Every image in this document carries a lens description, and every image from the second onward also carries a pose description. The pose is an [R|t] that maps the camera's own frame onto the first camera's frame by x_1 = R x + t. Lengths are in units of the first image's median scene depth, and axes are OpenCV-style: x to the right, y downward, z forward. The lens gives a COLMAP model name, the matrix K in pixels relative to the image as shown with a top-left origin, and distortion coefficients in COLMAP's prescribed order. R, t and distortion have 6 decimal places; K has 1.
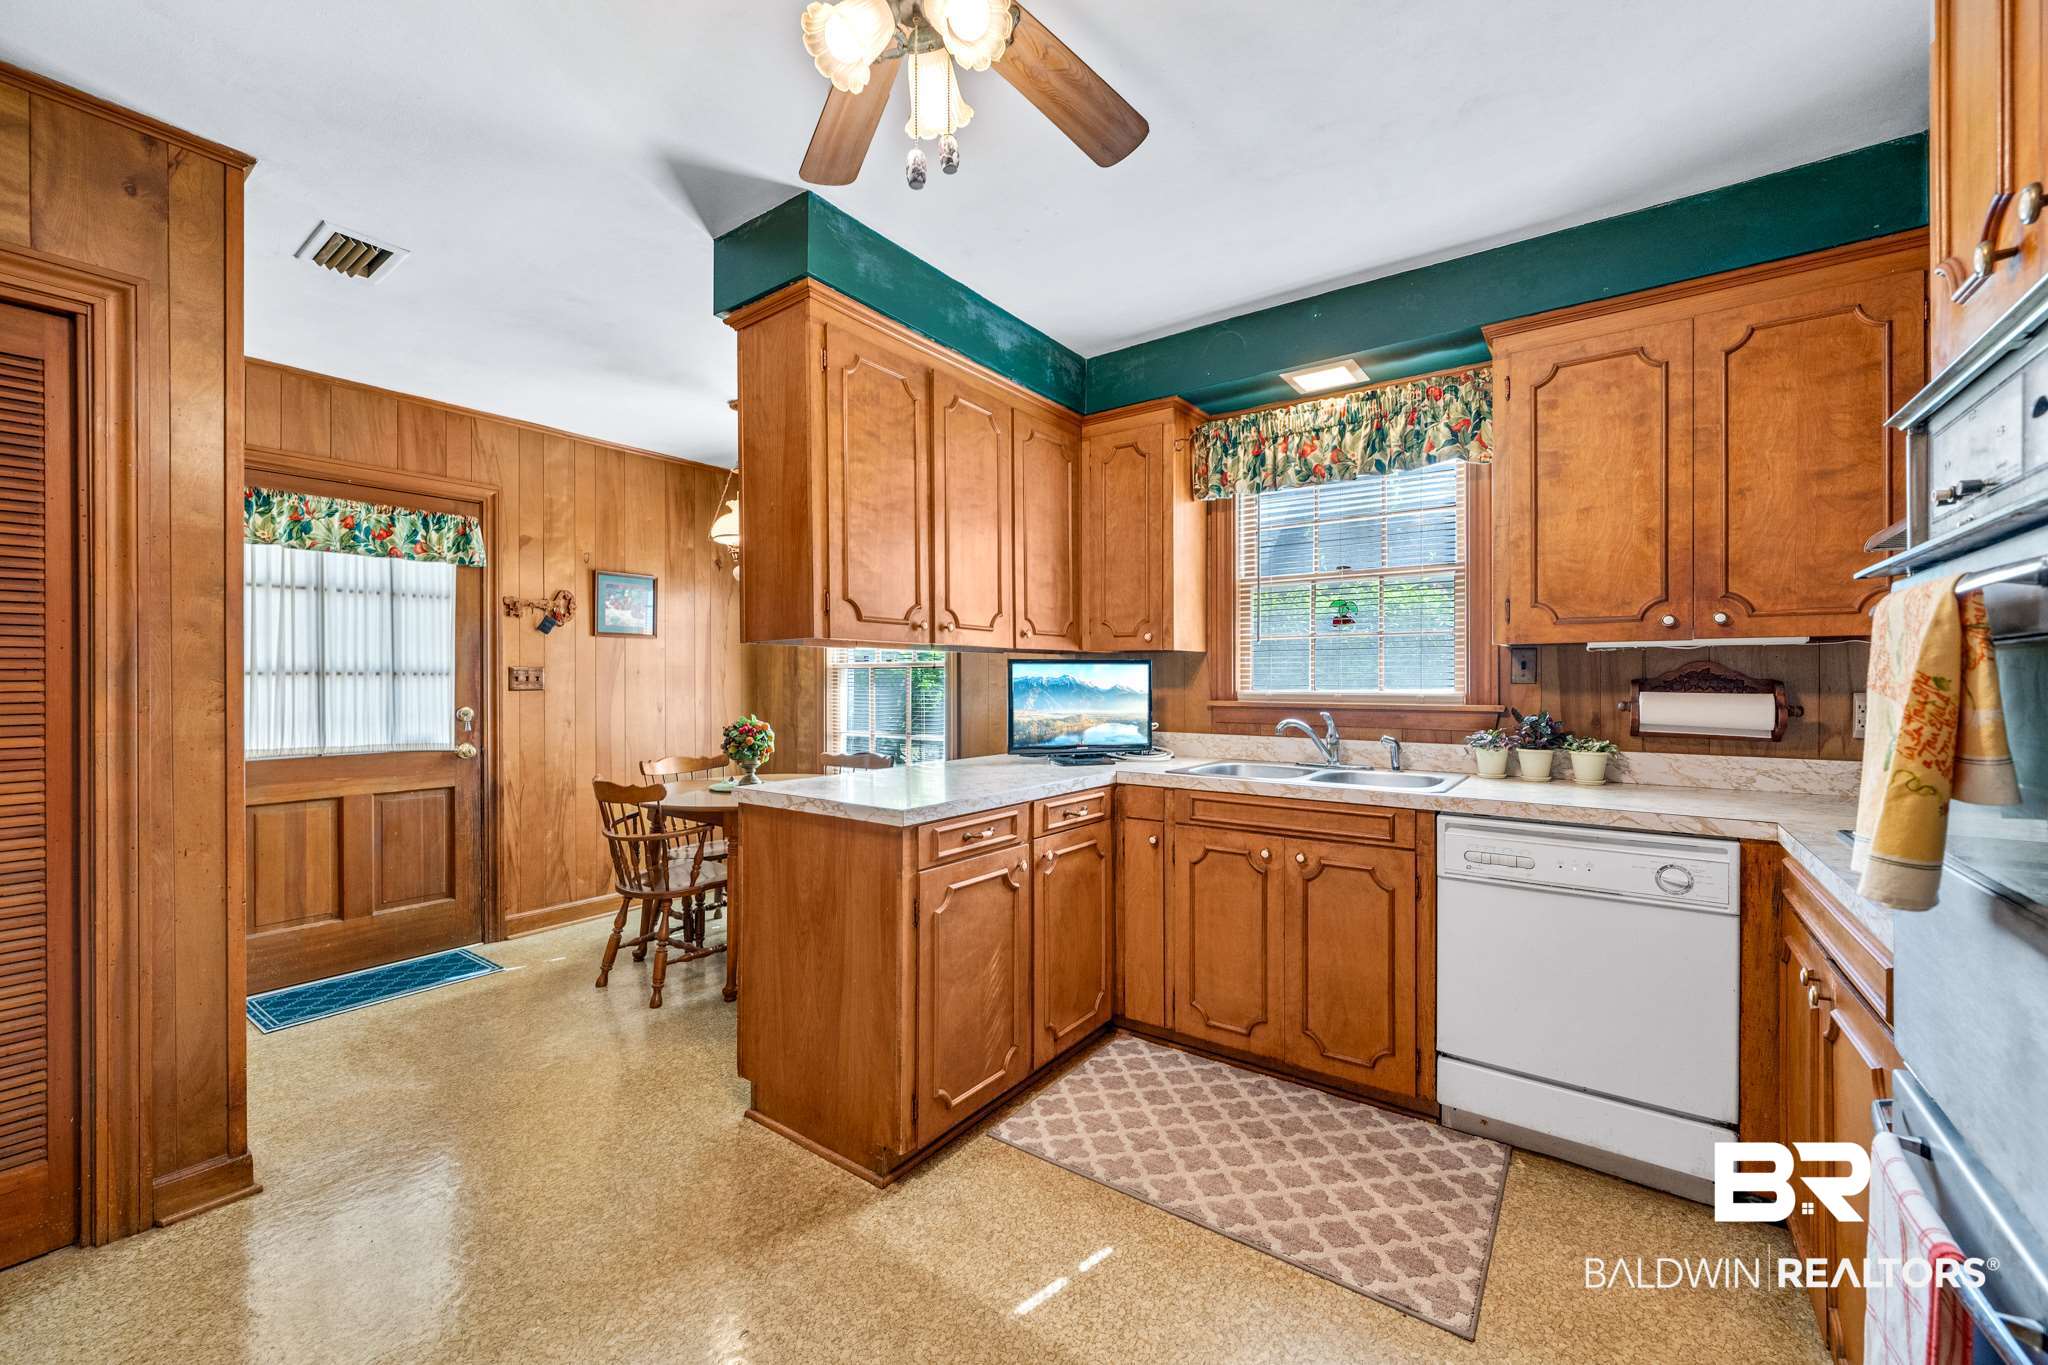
lens RADIAL K [[808.2, 0, 1021.0], [0, 808.2, 679.0], [0, 0, 1]] dist [-0.000050, -0.000257]
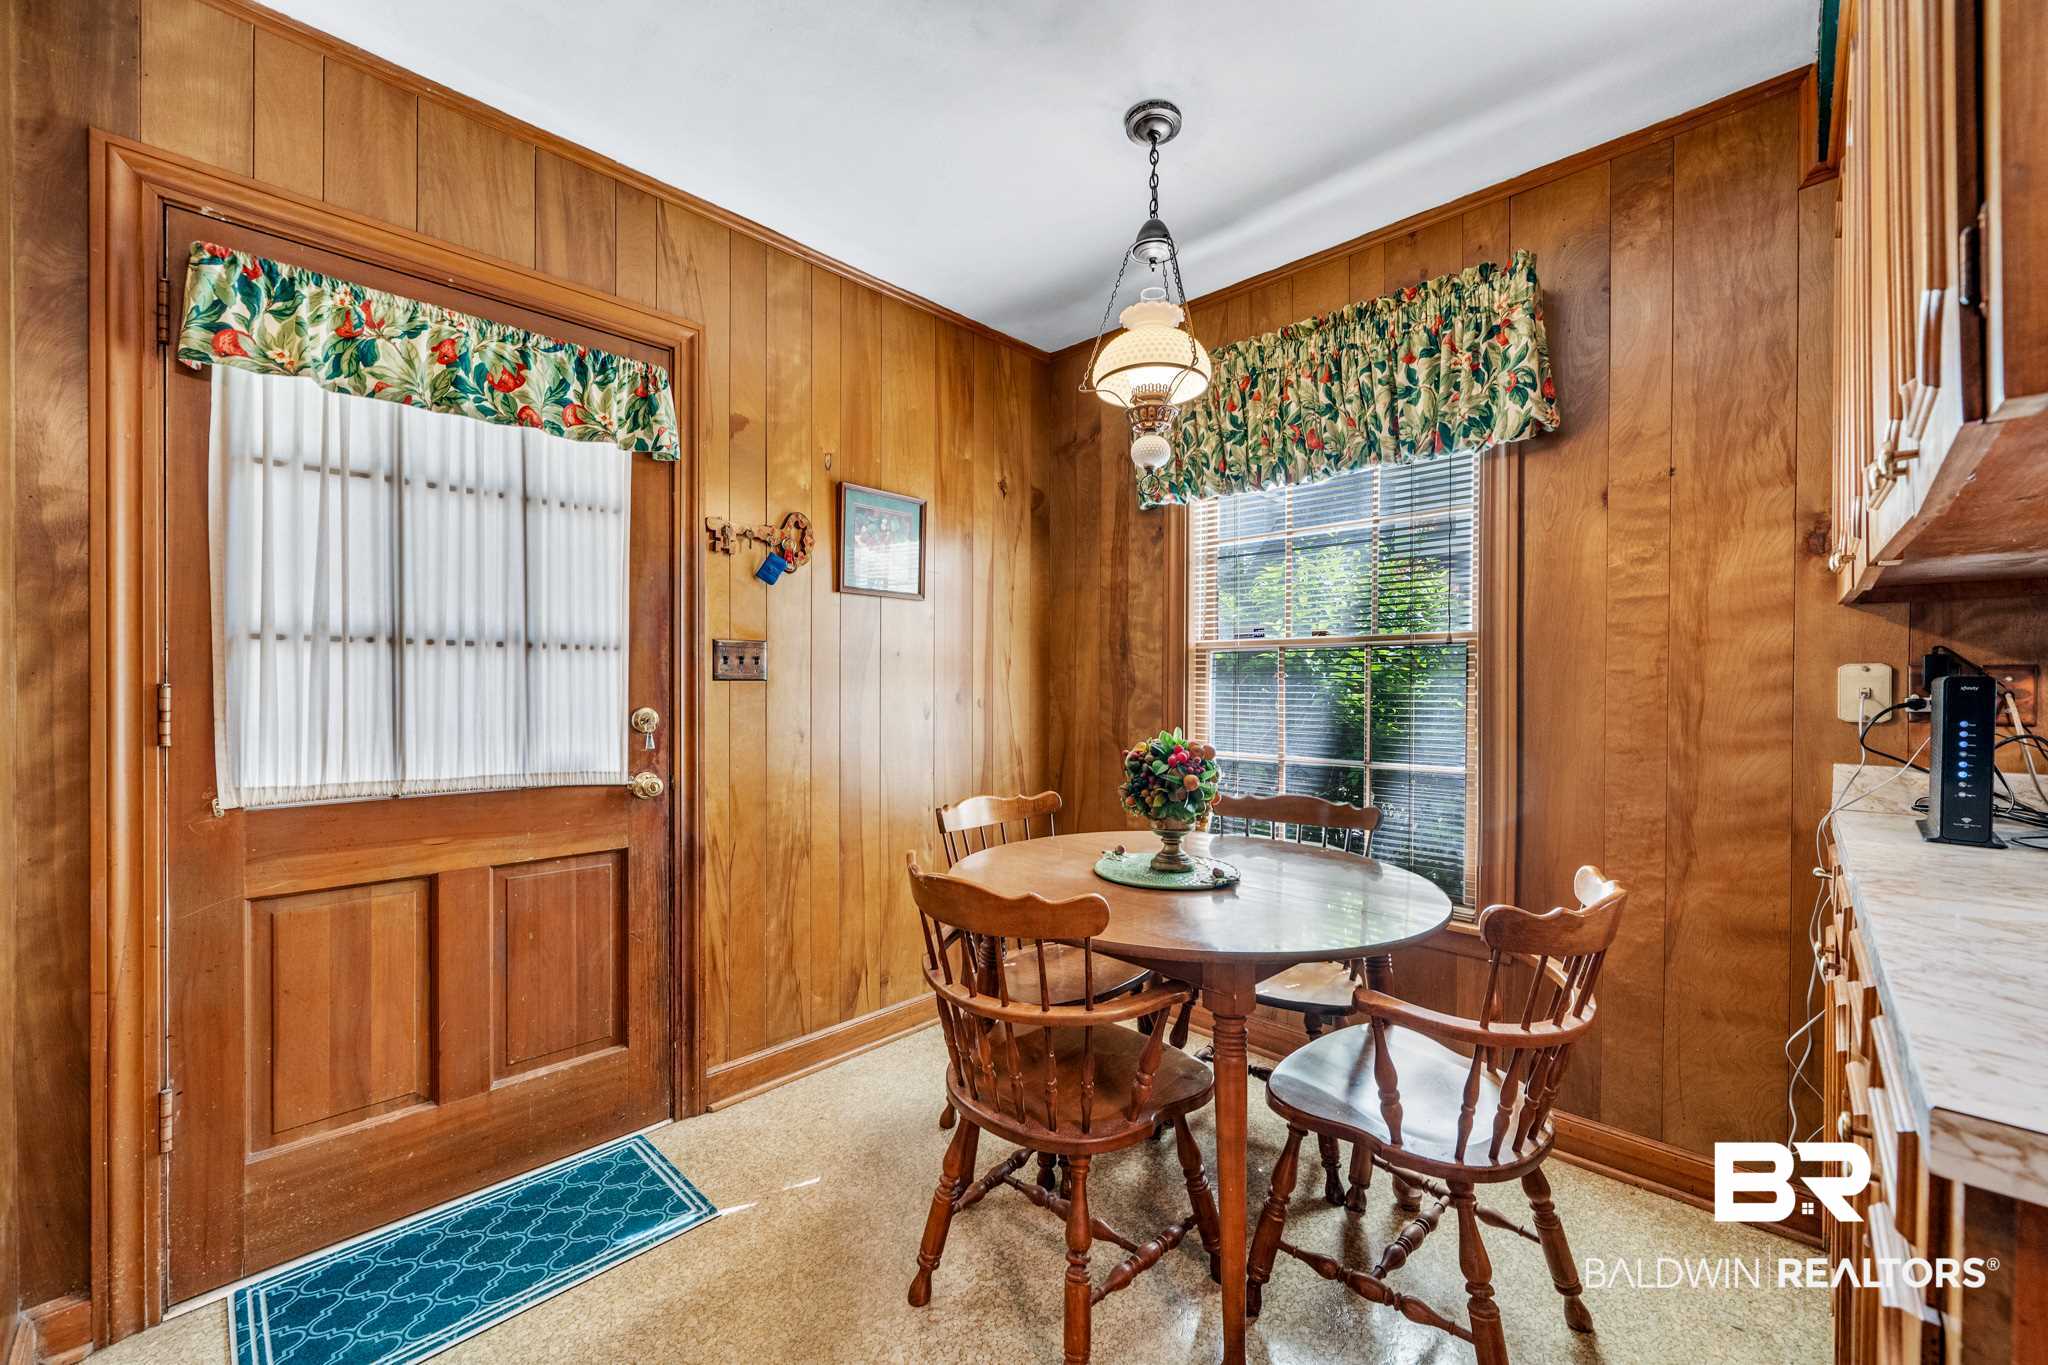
lens RADIAL K [[808.2, 0, 1026.2], [0, 808.2, 688.7], [0, 0, 1]] dist [-0.000050, -0.000257]
pose [[0.990944, 0.004024, -0.134216, -0.366935], [-0.003760, 0.999990, 0.002221, 0.020186], [0.134224, -0.001696, 0.990950, 0.501477]]
